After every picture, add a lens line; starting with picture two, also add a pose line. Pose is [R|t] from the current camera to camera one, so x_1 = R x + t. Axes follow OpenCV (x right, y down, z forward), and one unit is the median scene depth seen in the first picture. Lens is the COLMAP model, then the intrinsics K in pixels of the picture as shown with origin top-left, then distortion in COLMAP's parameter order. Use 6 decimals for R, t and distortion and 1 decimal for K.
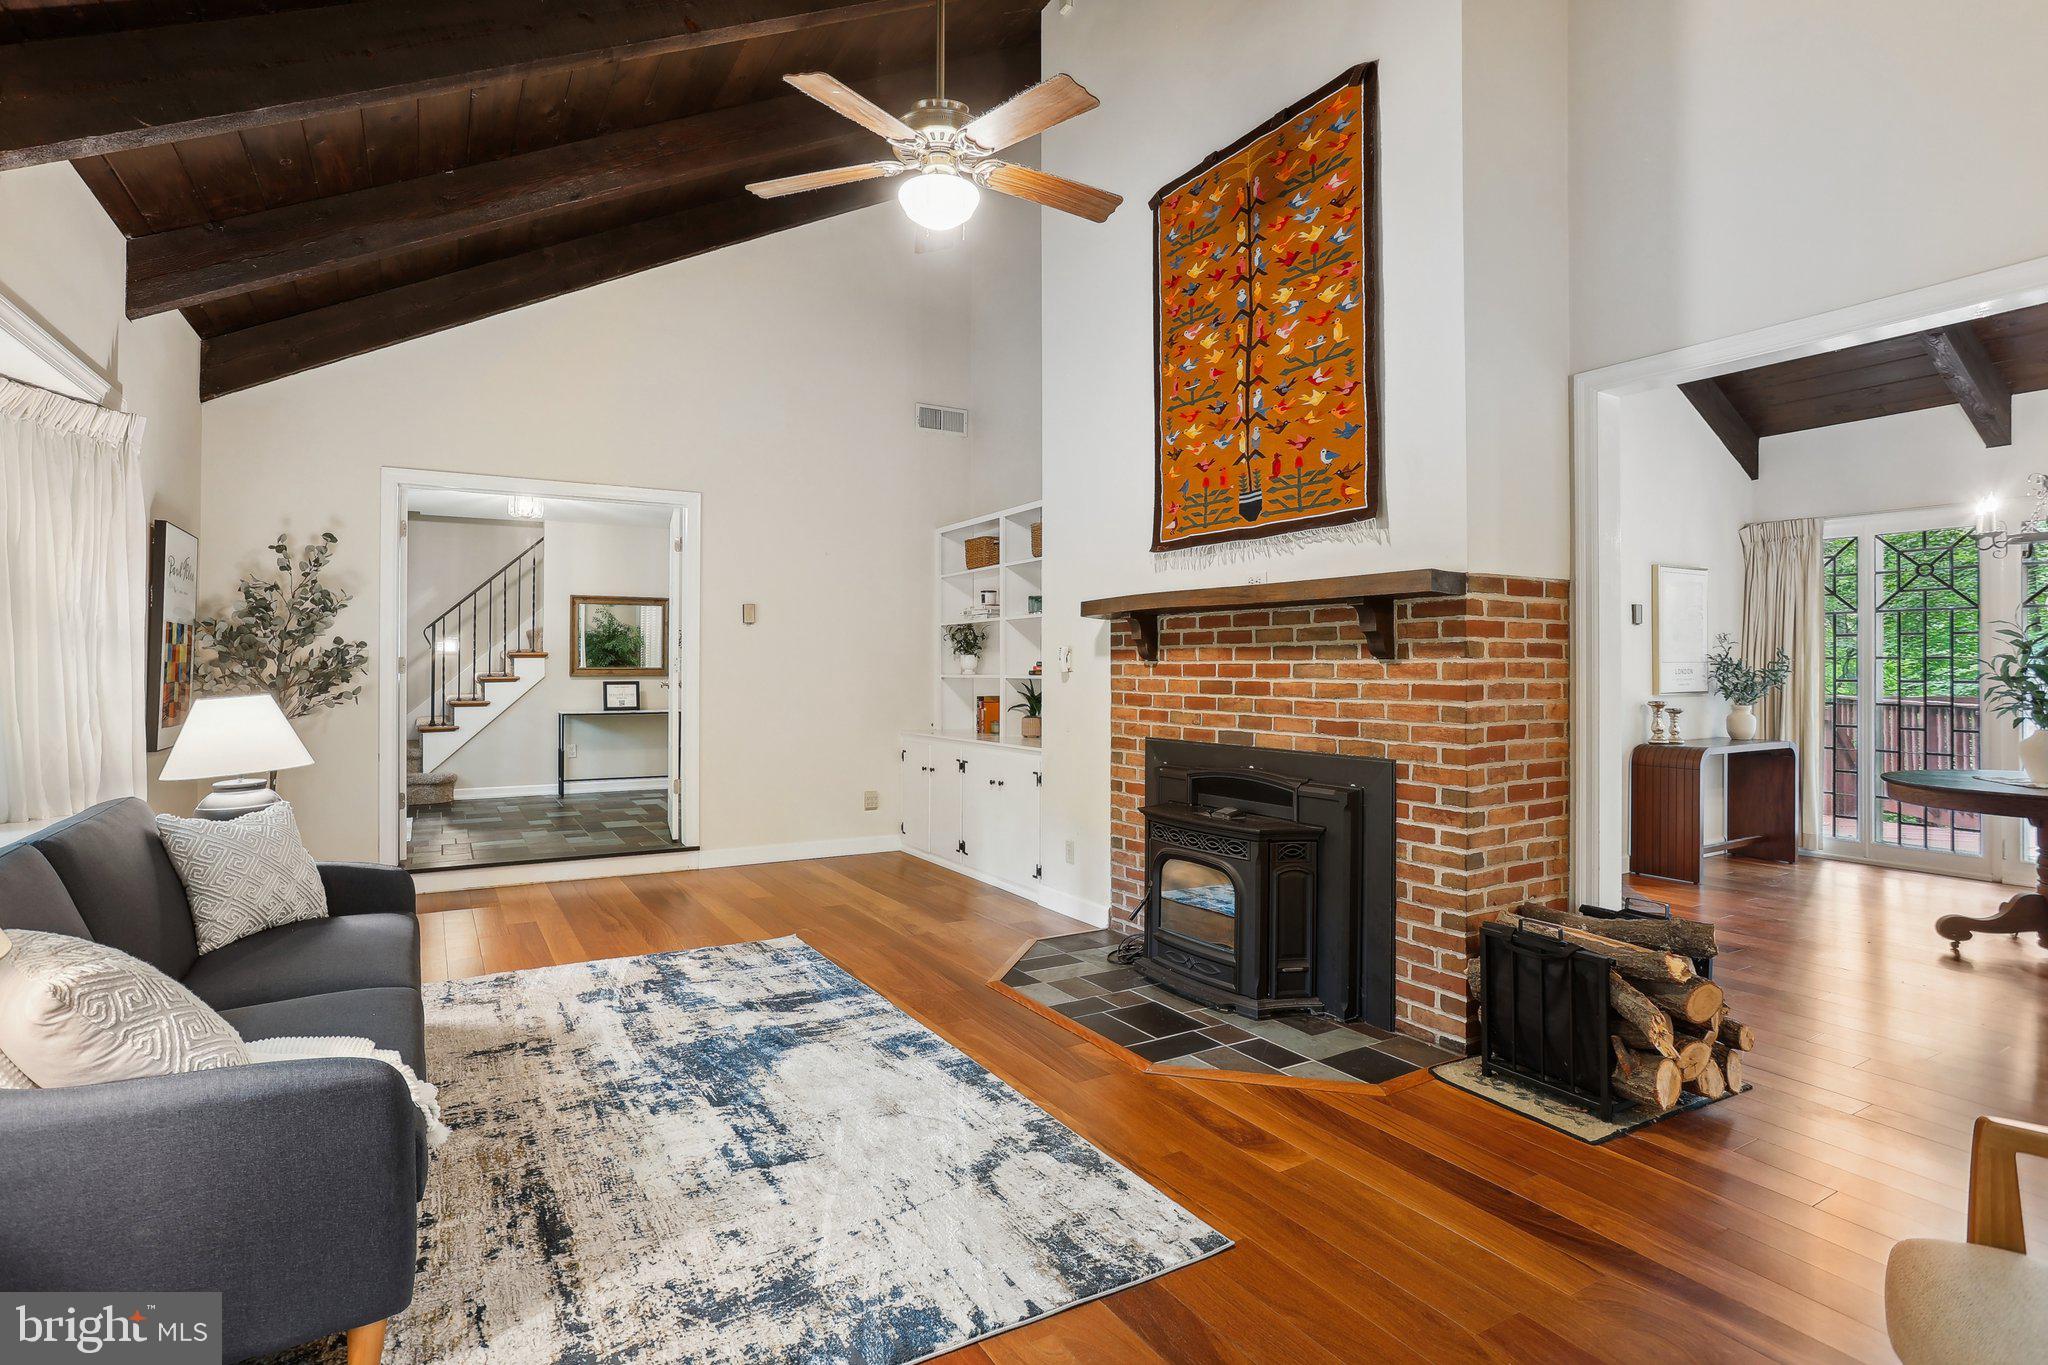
lens RADIAL K [[1021.5, 0, 977.8], [0, 1021.5, 665.5], [0, 0, 1]] dist [-0.070127, 0.040995]
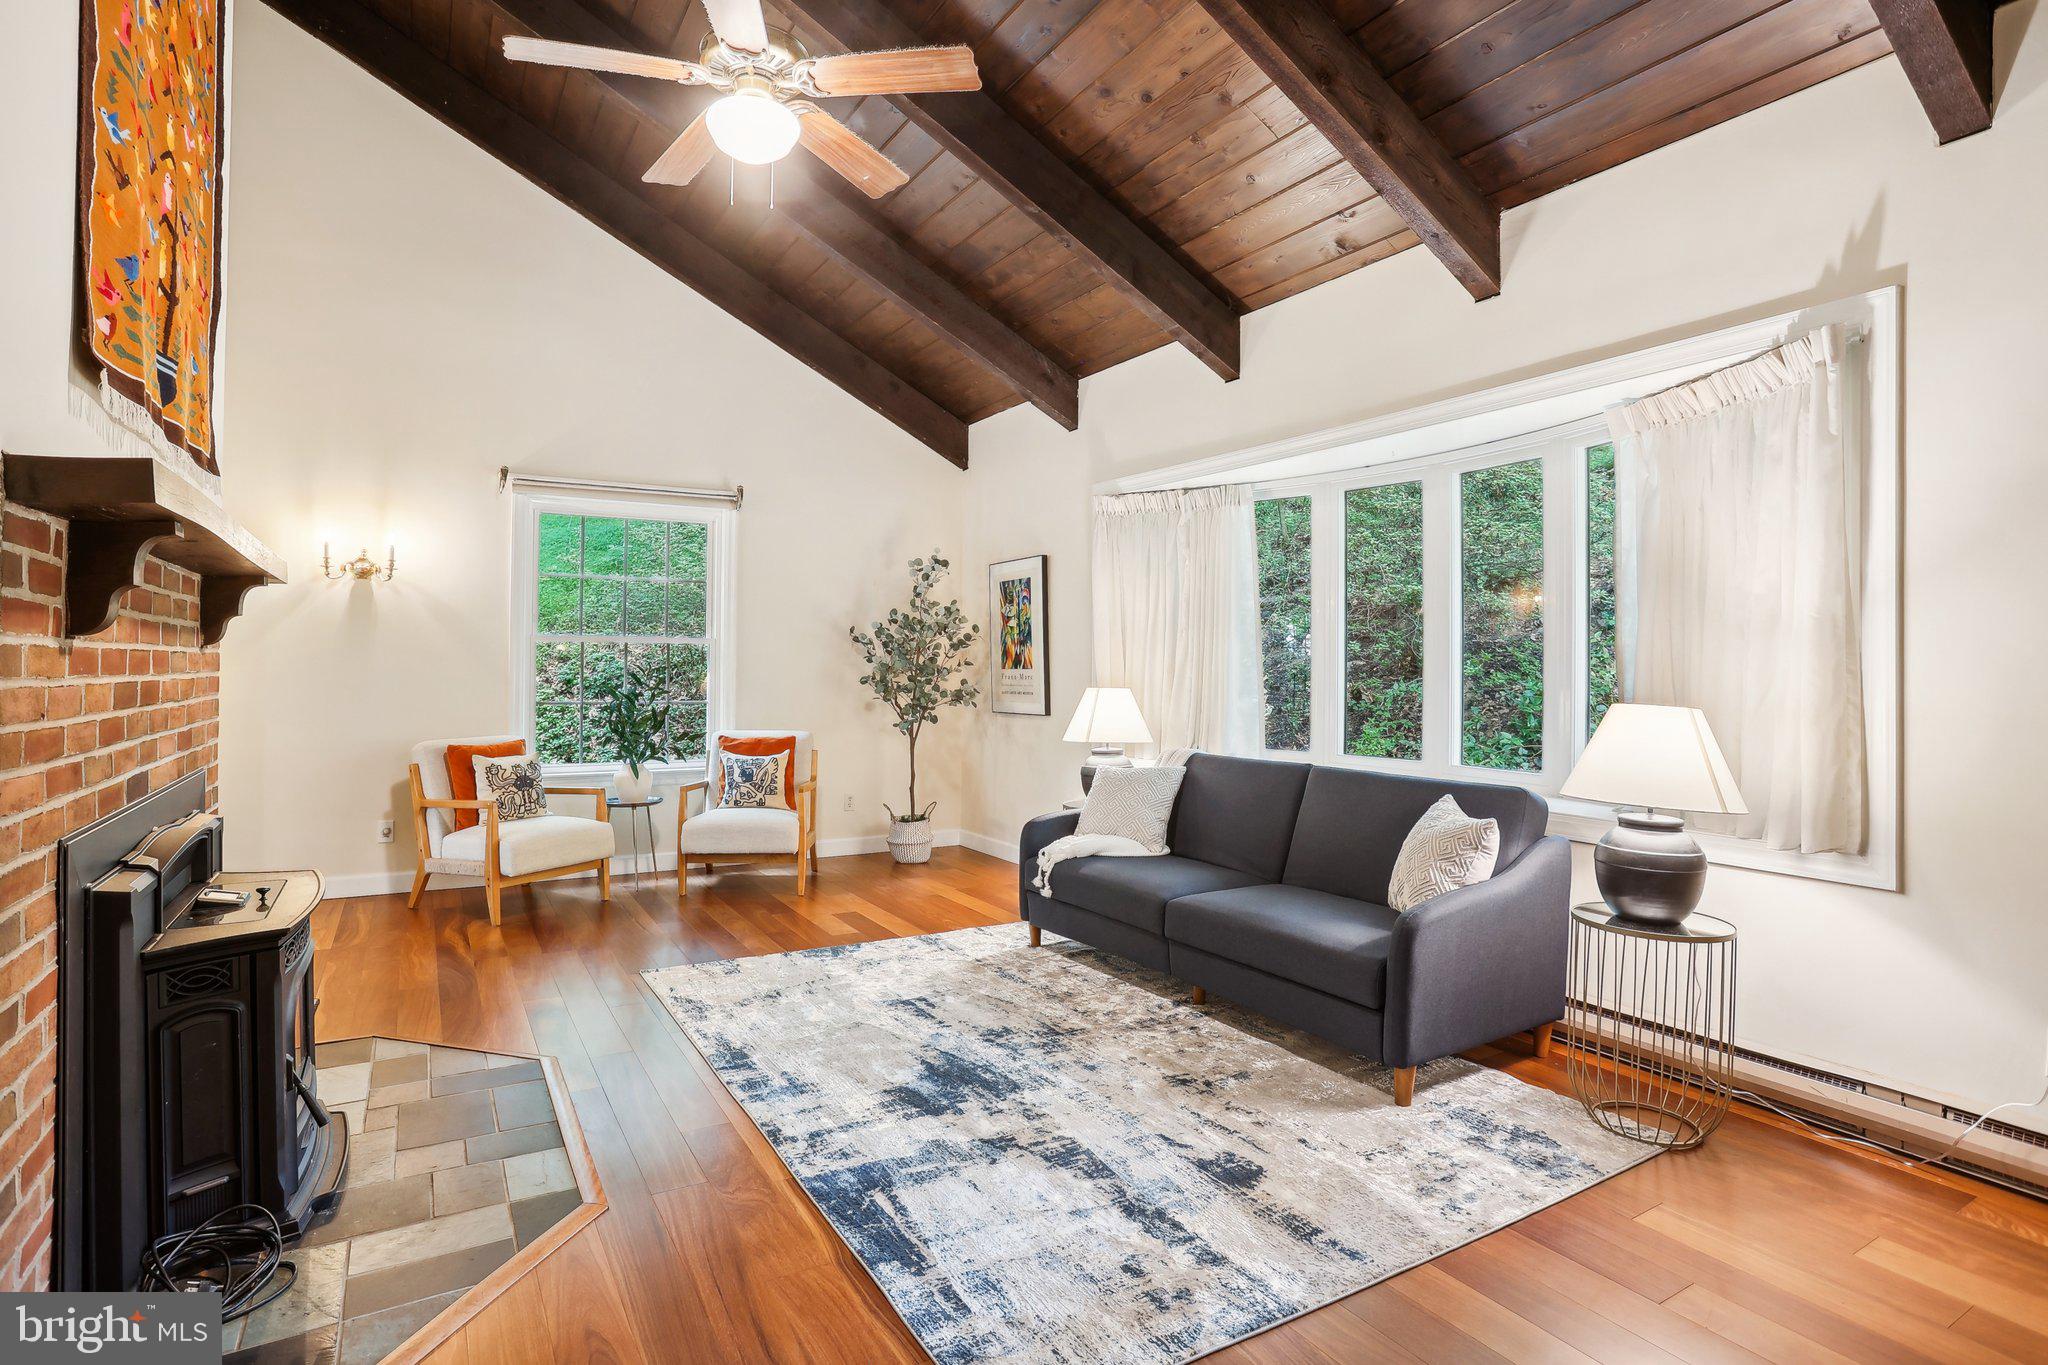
lens RADIAL K [[1021.0, 0, 1027.1], [0, 1021.0, 667.9], [0, 0, 1]] dist [-0.073405, 0.029111]
pose [[-0.998869, -0.007148, -0.046997, -0.215238], [-0.007192, 0.999974, 0.000767, 0.004292], [0.046990, 0.001104, -0.998895, 1.660015]]
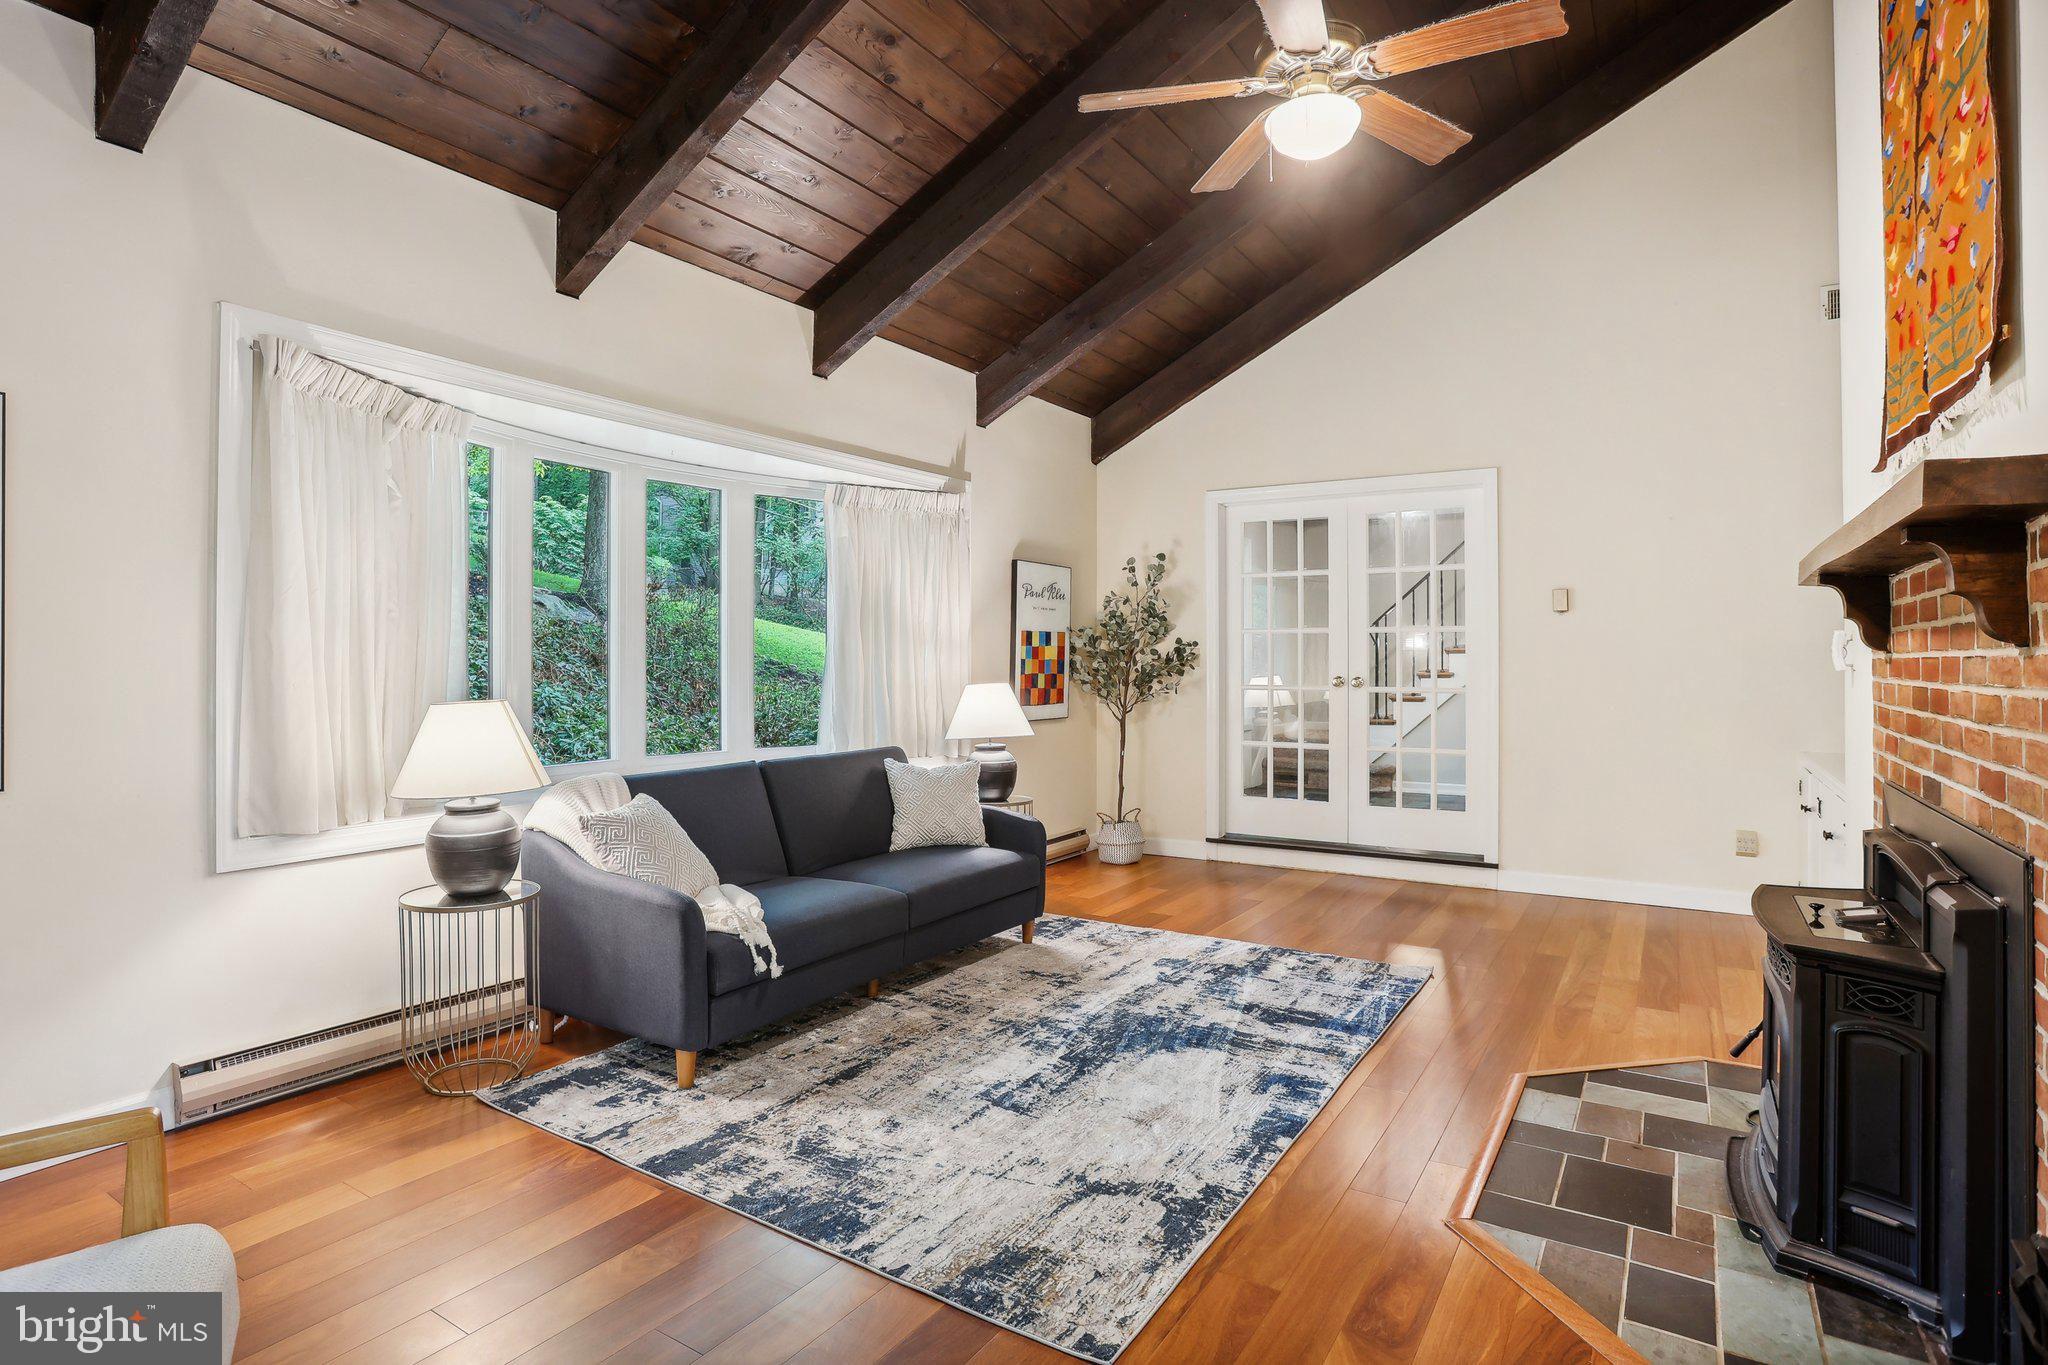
lens RADIAL K [[1051.0, 0, 966.1], [0, 1051.0, 654.4], [0, 0, 1]] dist [-0.089991, 0.032414]
pose [[0.442467, -0.006663, -0.896760, 0.544446], [0.000332, 0.999974, -0.007266, 0.000359], [0.896785, 0.002917, 0.442458, 0.300671]]
